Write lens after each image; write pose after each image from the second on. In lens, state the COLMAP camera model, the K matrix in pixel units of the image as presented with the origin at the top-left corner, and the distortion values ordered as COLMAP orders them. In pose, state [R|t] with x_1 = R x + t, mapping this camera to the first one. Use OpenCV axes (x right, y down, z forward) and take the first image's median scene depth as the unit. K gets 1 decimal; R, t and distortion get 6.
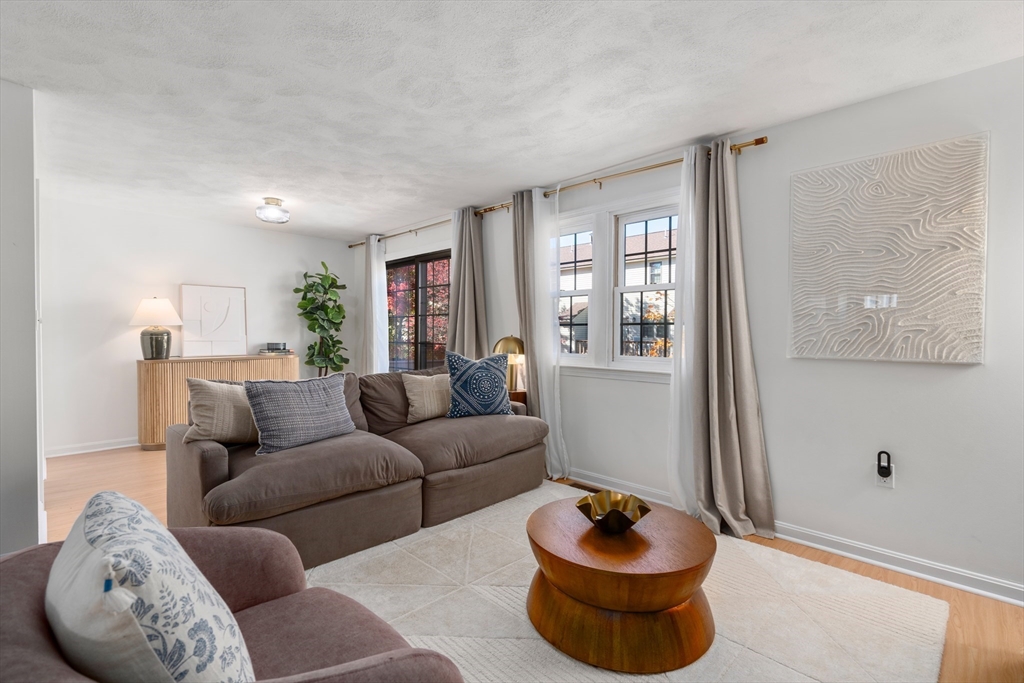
lens RADIAL K [[469.3, 0, 508.2], [0, 469.3, 343.2], [0, 0, 1]] dist [-0.005821, 0.001264]
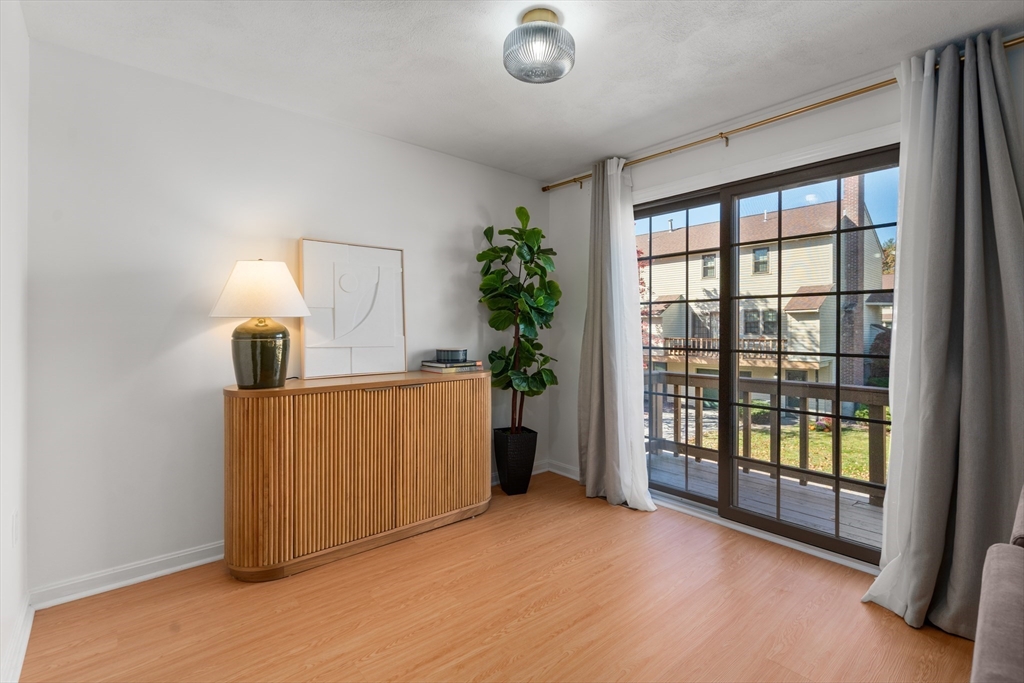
lens RADIAL K [[469.3, 0, 511.2], [0, 469.3, 333.6], [0, 0, 1]] dist [-0.005821, 0.001264]
pose [[0.997617, -0.001982, -0.068967, -0.429719], [0.001018, 0.999901, -0.014001, -0.012913], [0.068988, 0.013897, 0.997521, 0.497458]]
